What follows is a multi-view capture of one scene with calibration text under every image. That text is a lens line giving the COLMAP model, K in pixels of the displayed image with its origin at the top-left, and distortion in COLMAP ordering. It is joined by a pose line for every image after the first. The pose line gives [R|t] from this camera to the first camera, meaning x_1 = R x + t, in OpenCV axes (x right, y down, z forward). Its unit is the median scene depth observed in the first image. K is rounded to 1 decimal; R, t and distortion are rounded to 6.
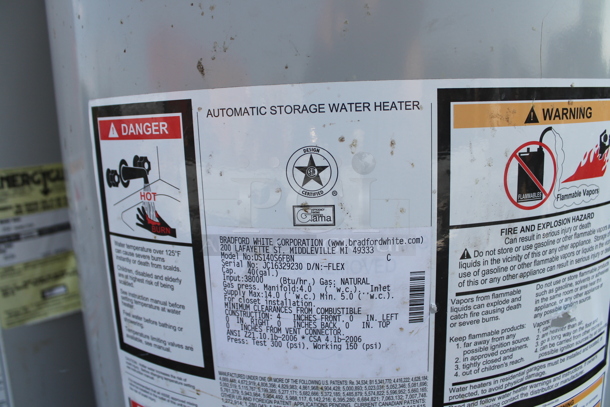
lens RADIAL K [[514.1, 0, 307.4], [0, 514.1, 203.8], [0, 0, 1]] dist [-0.156249, 0.117771]
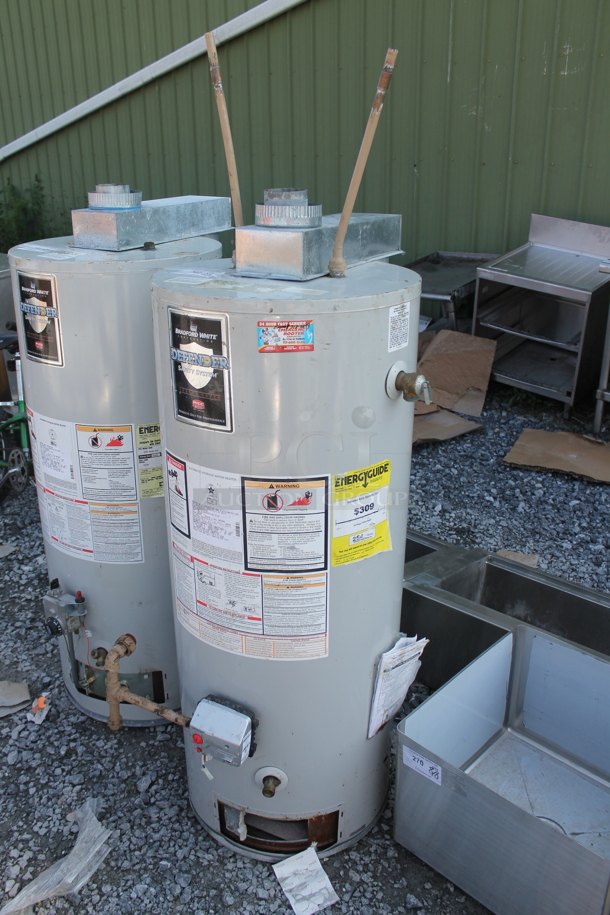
lens RADIAL K [[771.1, 0, 302.2], [0, 771.1, 458.3], [0, 0, 1]] dist [-0.156249, 0.117771]
pose [[0.917307, 0.187183, -0.351439, 2.336690], [-0.116202, 0.970039, 0.213356, -1.435747], [0.380847, -0.154875, 0.911575, -3.492472]]
